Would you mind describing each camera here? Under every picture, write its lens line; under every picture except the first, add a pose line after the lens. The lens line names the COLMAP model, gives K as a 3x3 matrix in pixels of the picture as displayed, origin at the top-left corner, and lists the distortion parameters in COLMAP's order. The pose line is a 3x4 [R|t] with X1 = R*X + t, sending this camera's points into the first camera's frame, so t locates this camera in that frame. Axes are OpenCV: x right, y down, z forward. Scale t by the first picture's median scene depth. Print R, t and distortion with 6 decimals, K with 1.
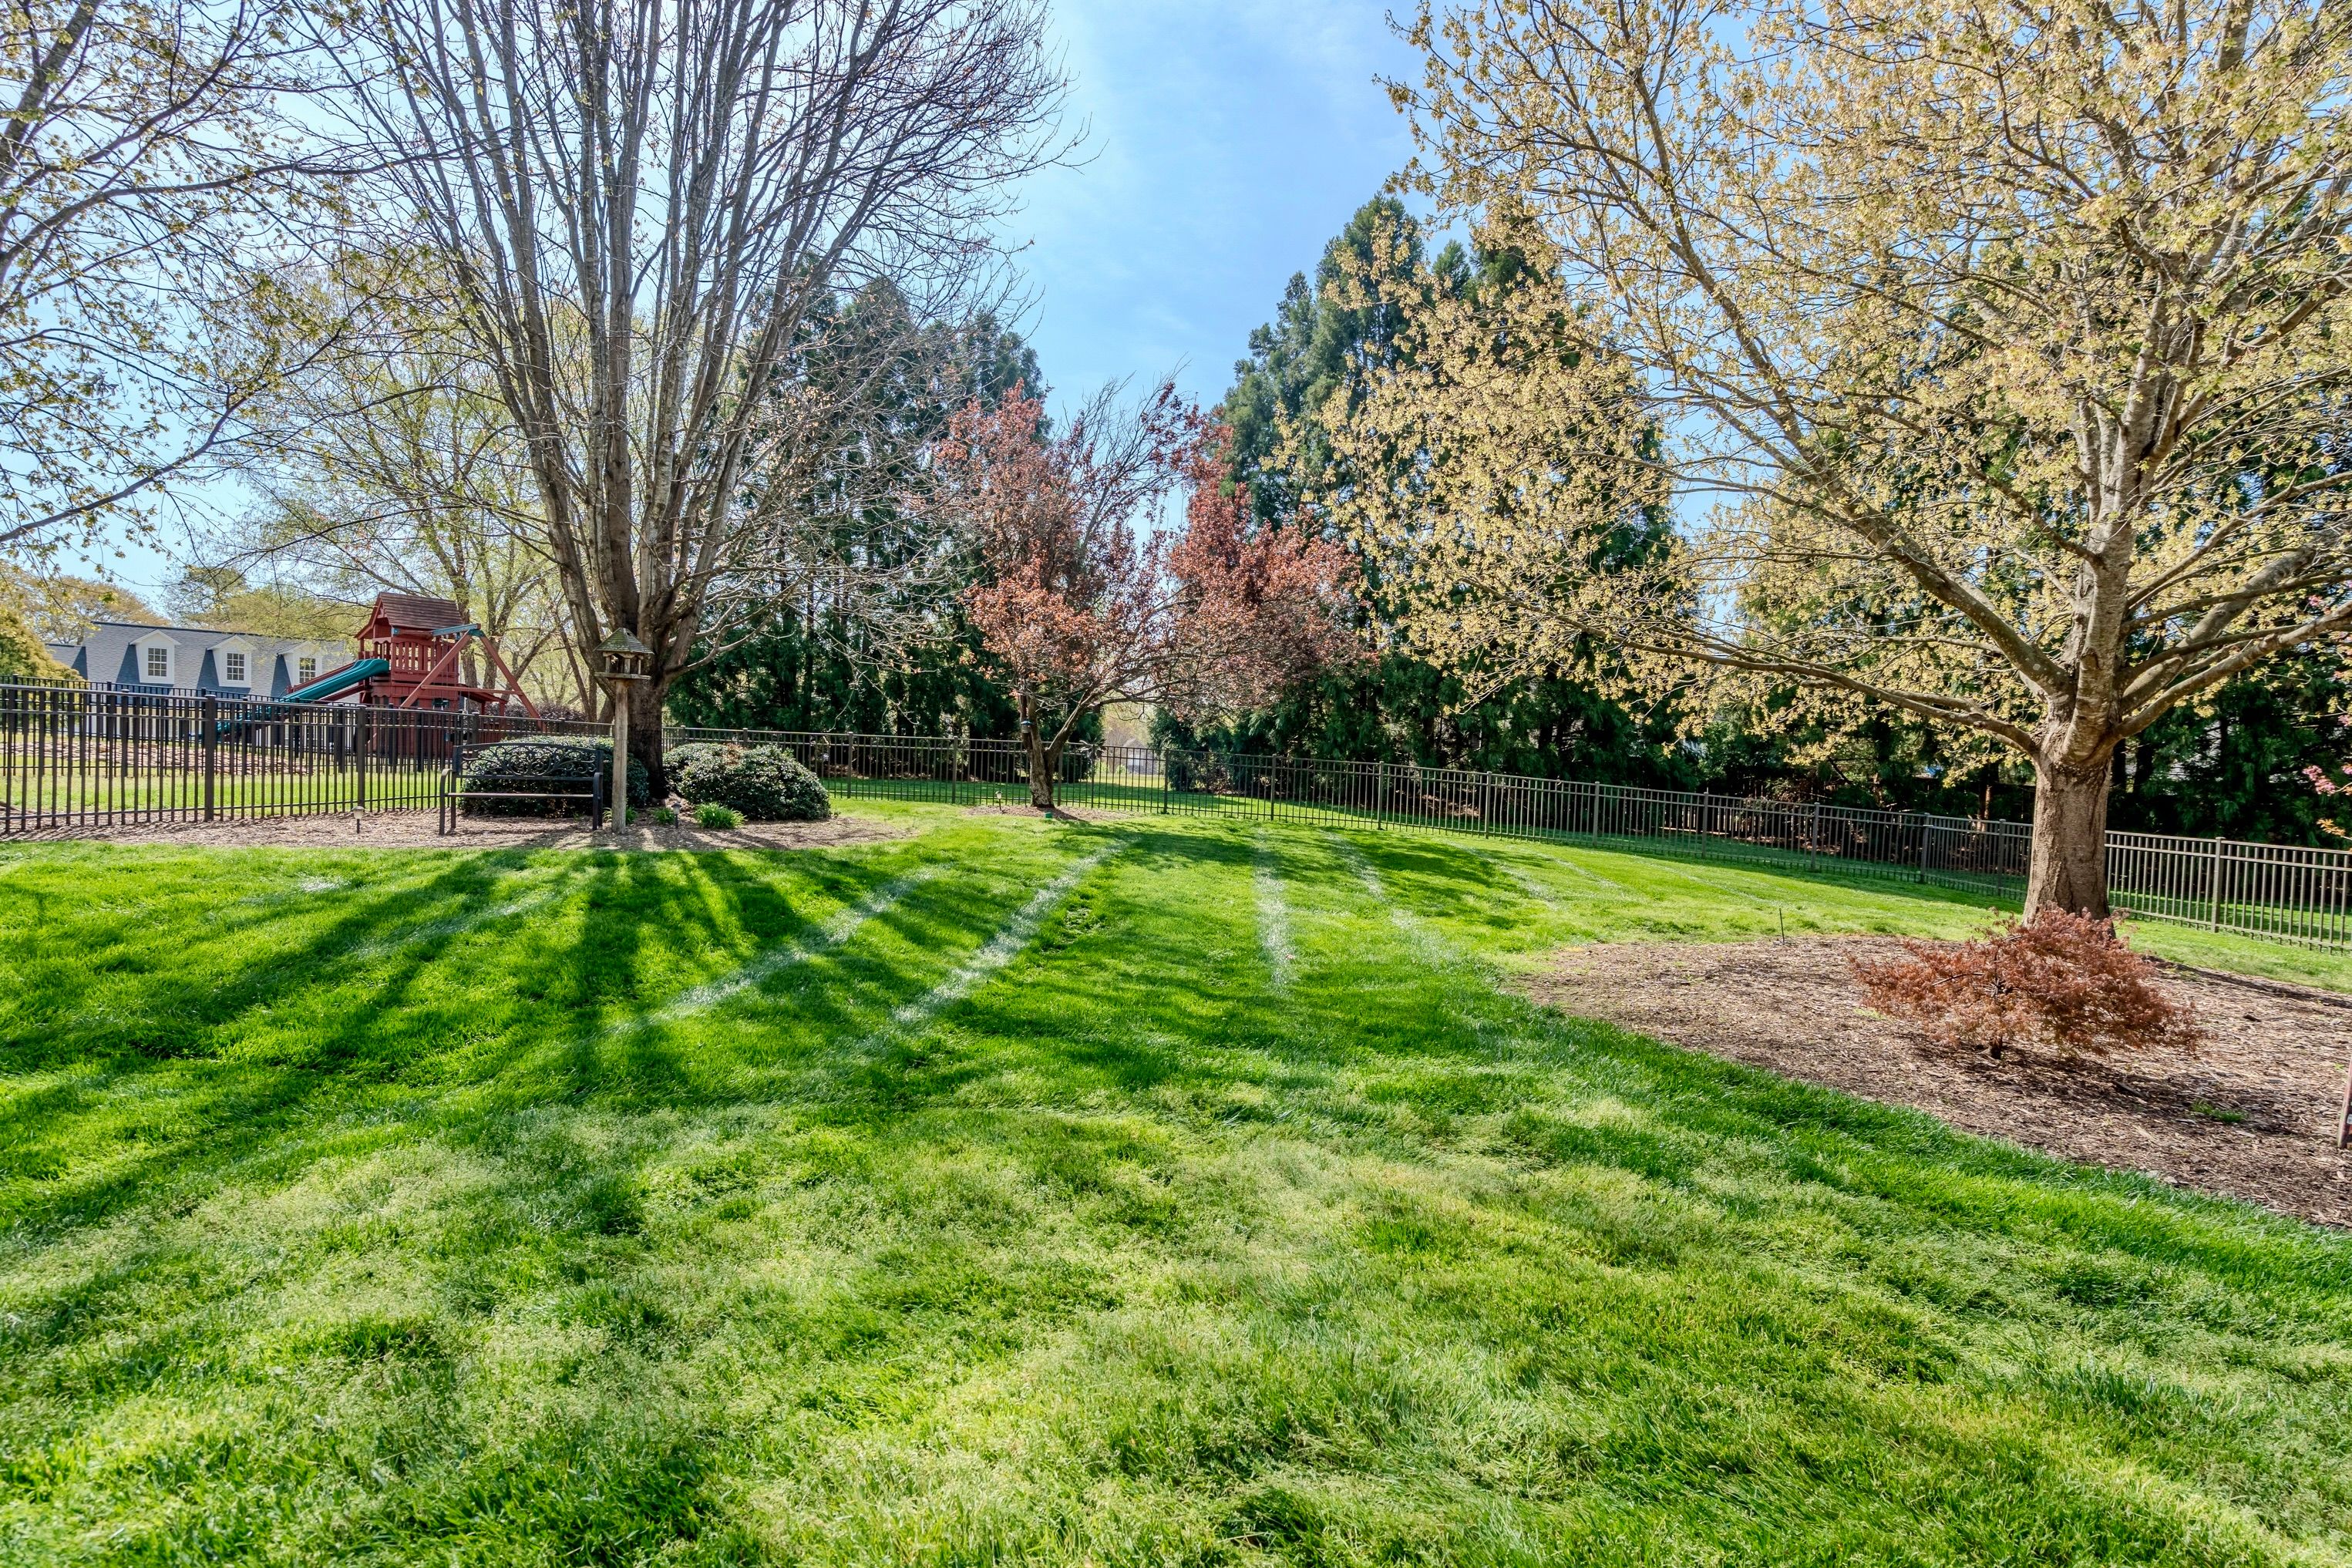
lens RADIAL K [[1105.7, 0, 1174.3], [0, 1105.7, 790.6], [0, 0, 1]] dist [0.000978, -0.000429]
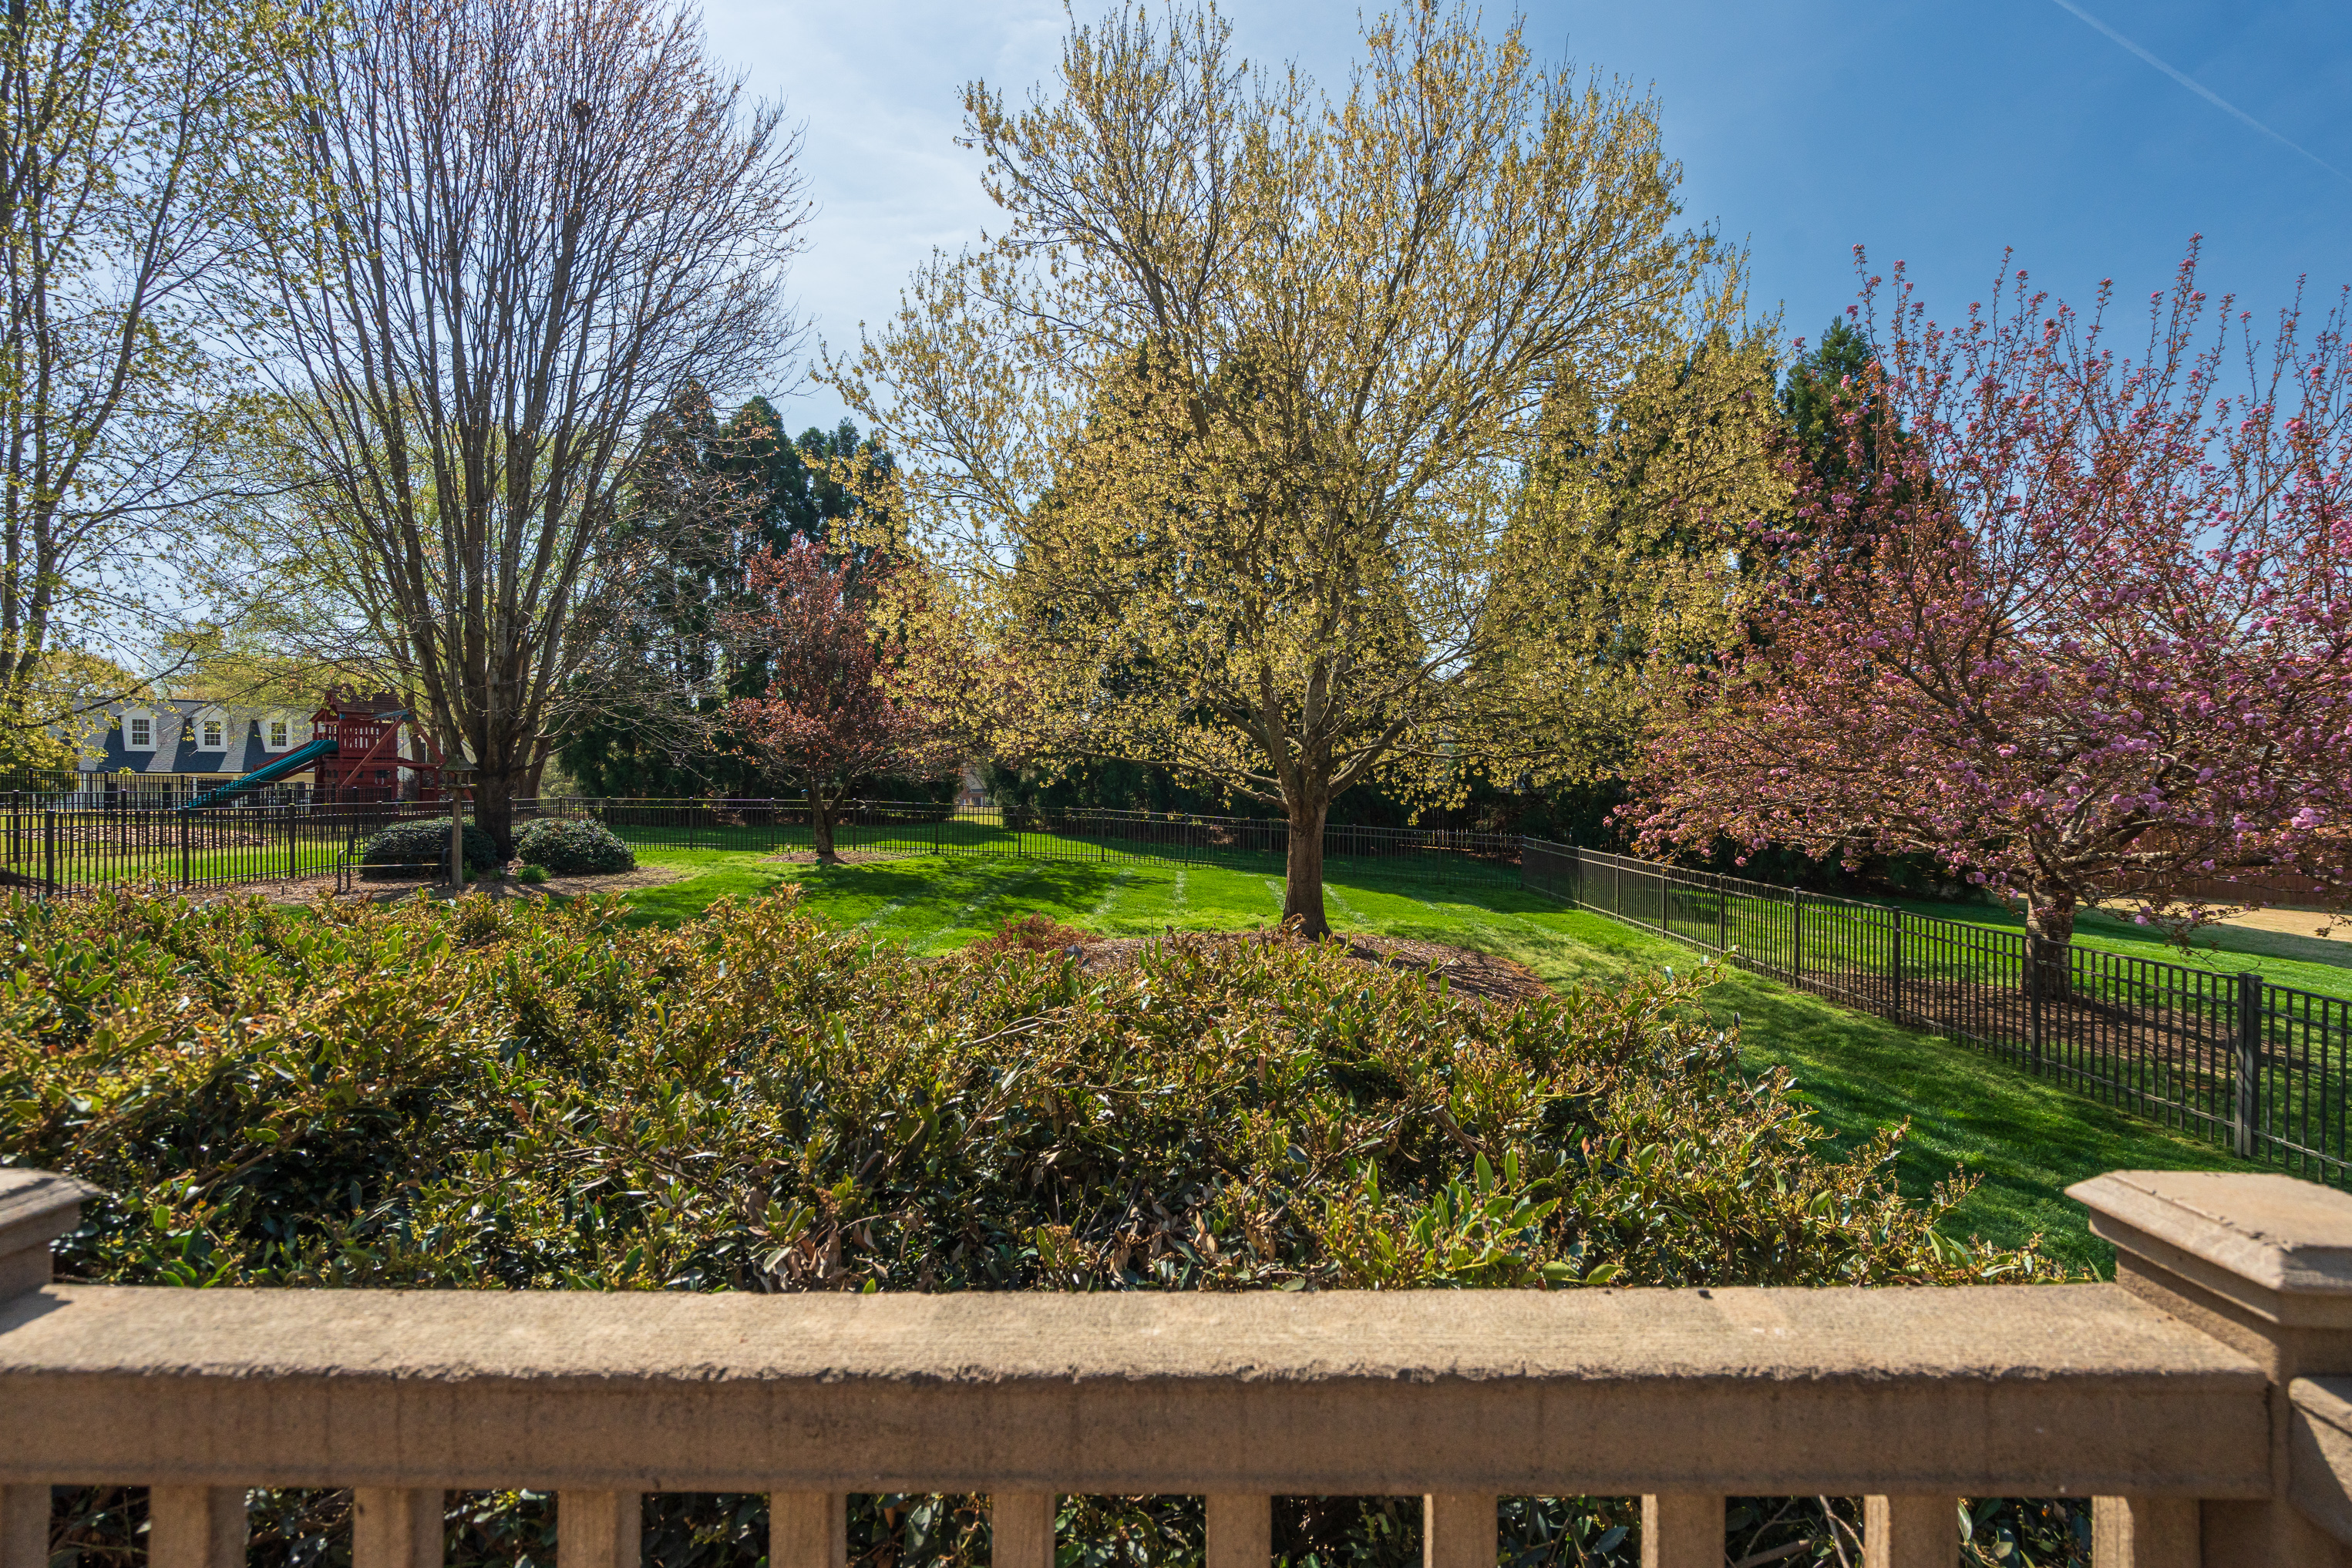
lens RADIAL K [[1105.7, 0, 1174.3], [0, 1105.7, 790.6], [0, 0, 1]] dist [0.000978, -0.000429]
pose [[0.999427, -0.033249, 0.006392, 0.319869], [0.033357, 0.999288, -0.017653, -0.025118], [-0.005801, 0.017856, 0.999824, -0.341932]]
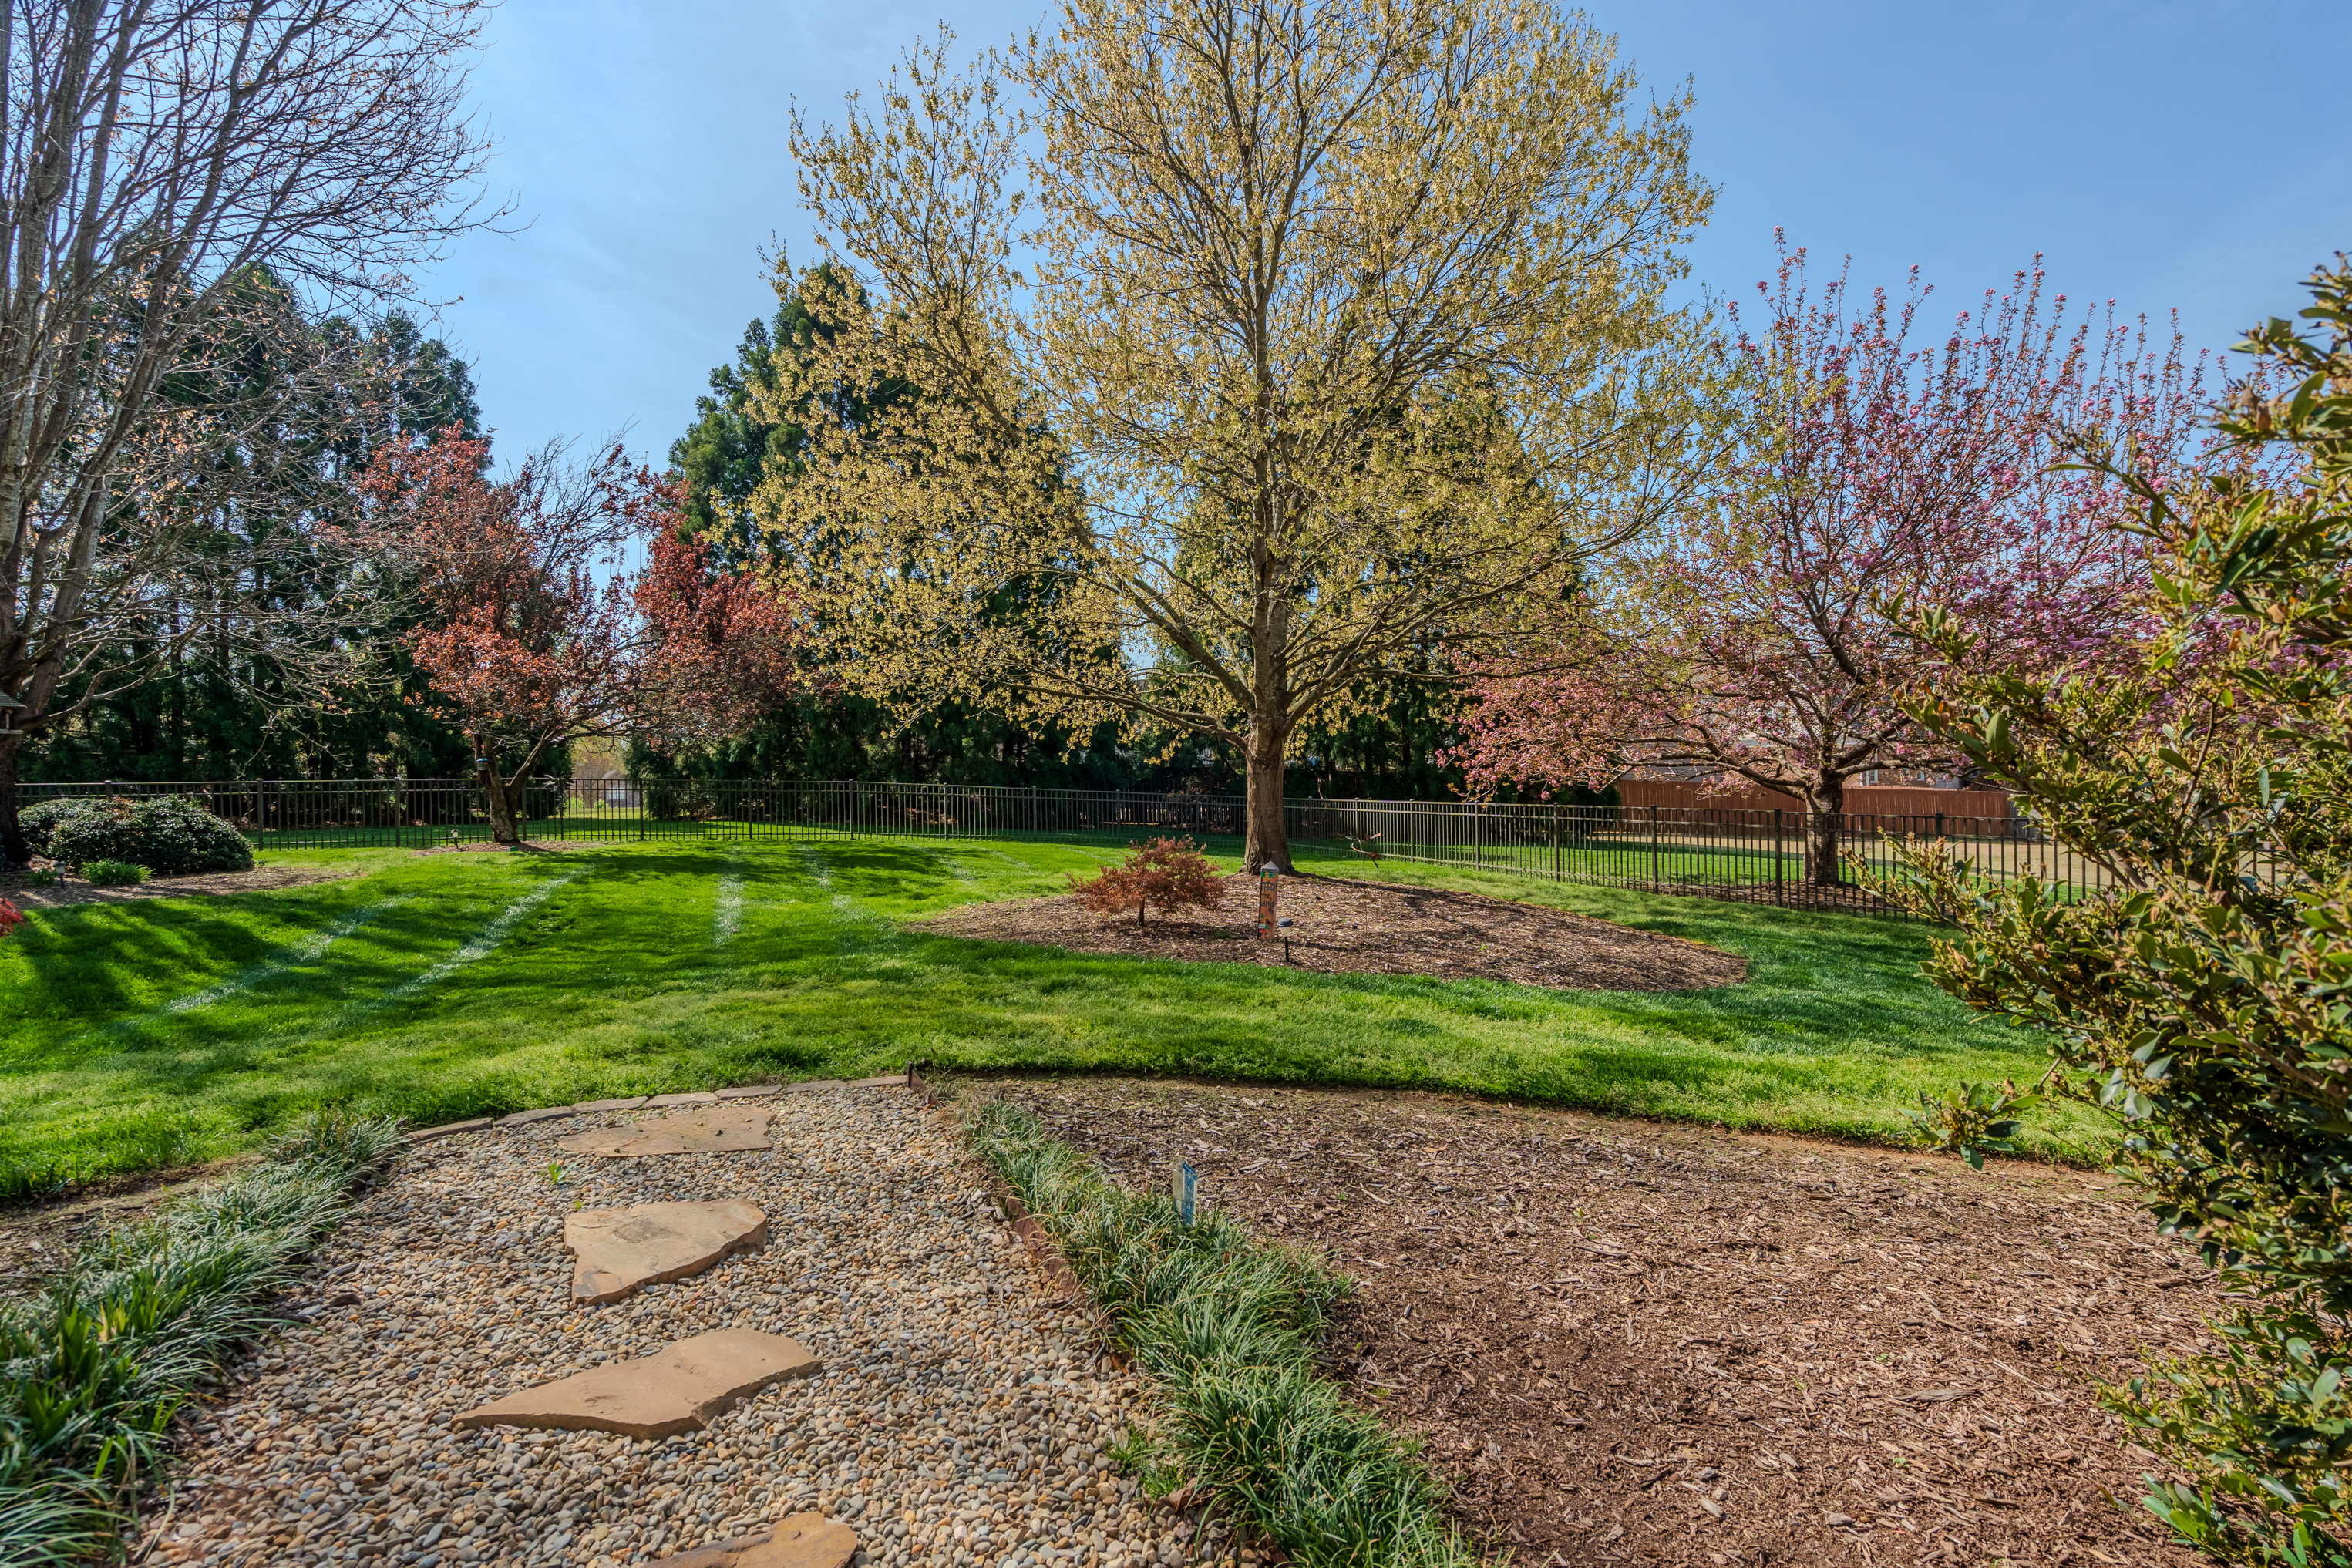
lens RADIAL K [[1105.7, 0, 1174.3], [0, 1105.7, 790.6], [0, 0, 1]] dist [0.000978, -0.000429]
pose [[0.907707, -0.057901, 0.415591, 0.018946], [0.064535, 0.997914, -0.001923, 0.009926], [-0.414613, 0.028566, 0.909549, -0.194826]]
